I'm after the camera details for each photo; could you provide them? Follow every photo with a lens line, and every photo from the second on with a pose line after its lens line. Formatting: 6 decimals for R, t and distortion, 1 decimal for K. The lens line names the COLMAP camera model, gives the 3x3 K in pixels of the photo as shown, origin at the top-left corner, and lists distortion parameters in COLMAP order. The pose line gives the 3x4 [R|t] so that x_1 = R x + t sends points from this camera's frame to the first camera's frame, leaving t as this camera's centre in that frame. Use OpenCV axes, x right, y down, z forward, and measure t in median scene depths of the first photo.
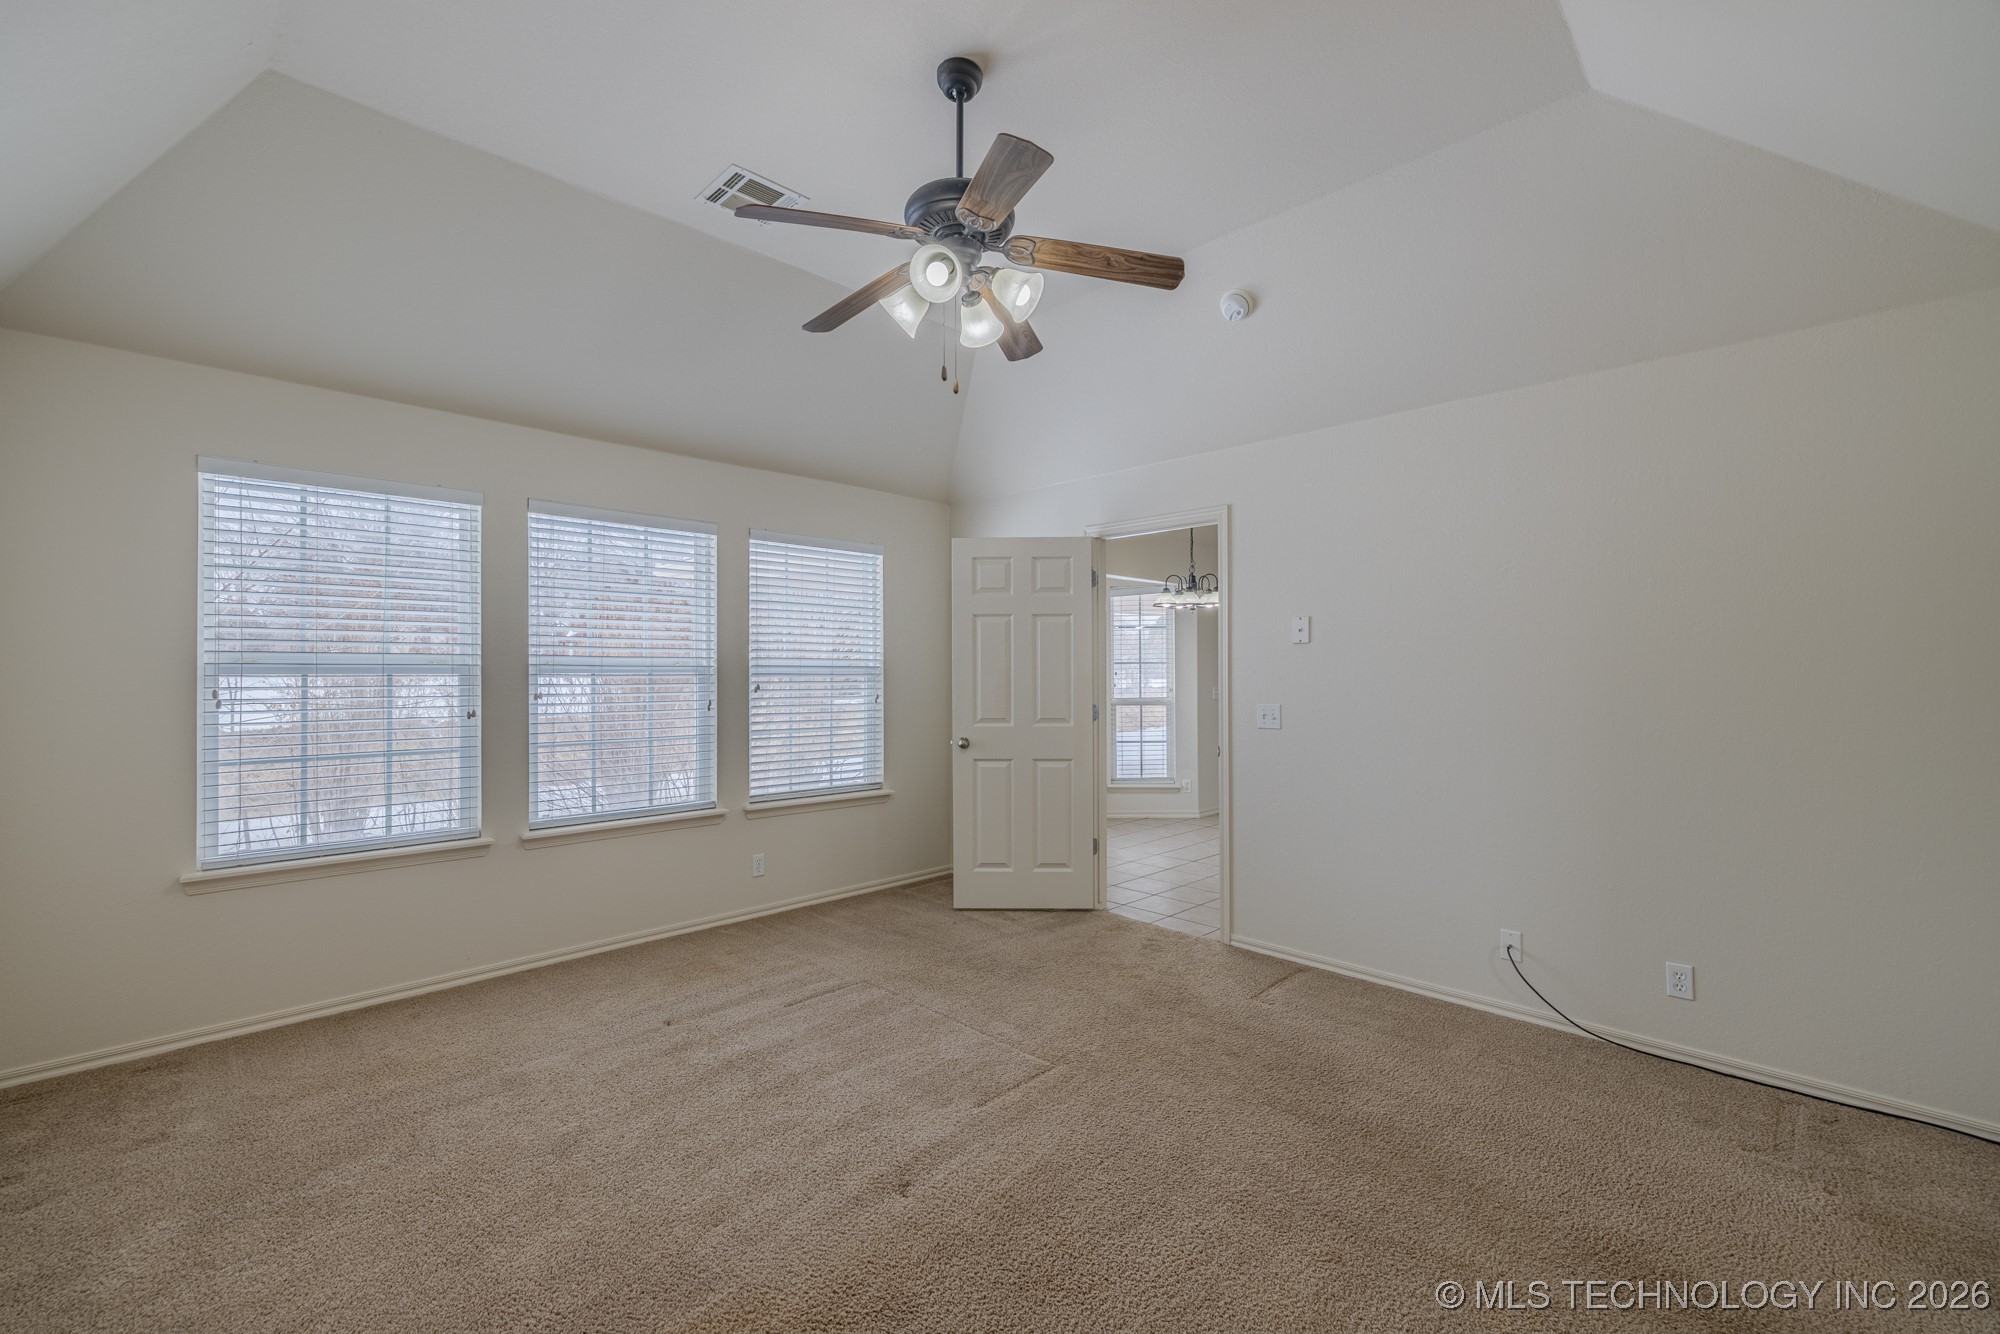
lens RADIAL K [[871.7, 0, 1003.4], [0, 871.7, 669.4], [0, 0, 1]] dist [0.004108, 0.000553]
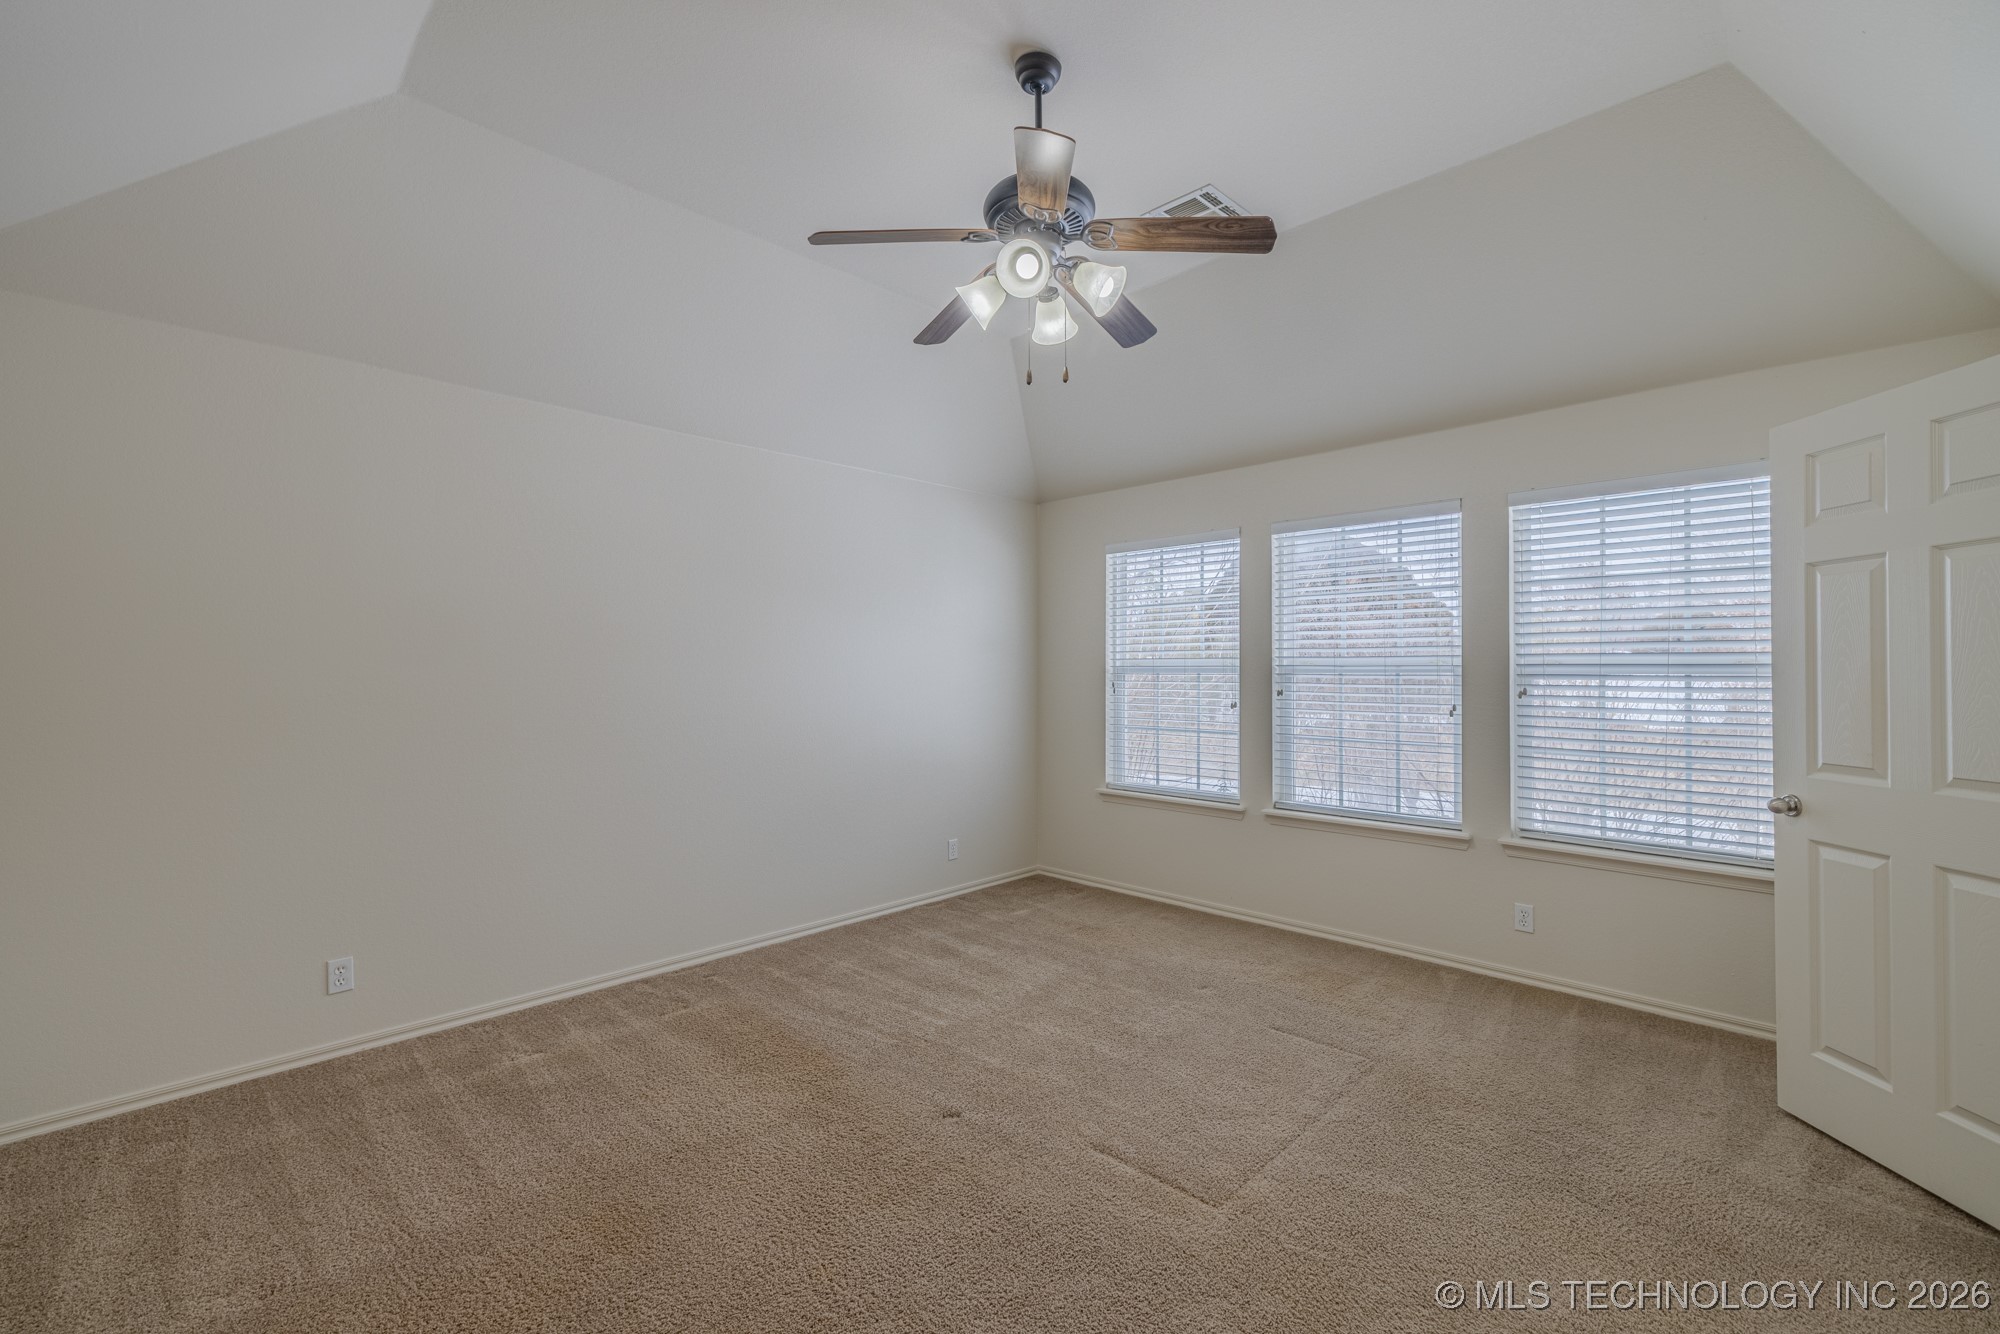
lens RADIAL K [[871.7, 0, 988.7], [0, 871.7, 671.8], [0, 0, 1]] dist [0.004108, 0.000553]
pose [[-0.028073, 0.000831, -0.999606, 0.545313], [0.000672, 0.999999, 0.000813, 0.001504], [0.999606, -0.000649, -0.028074, 0.565401]]
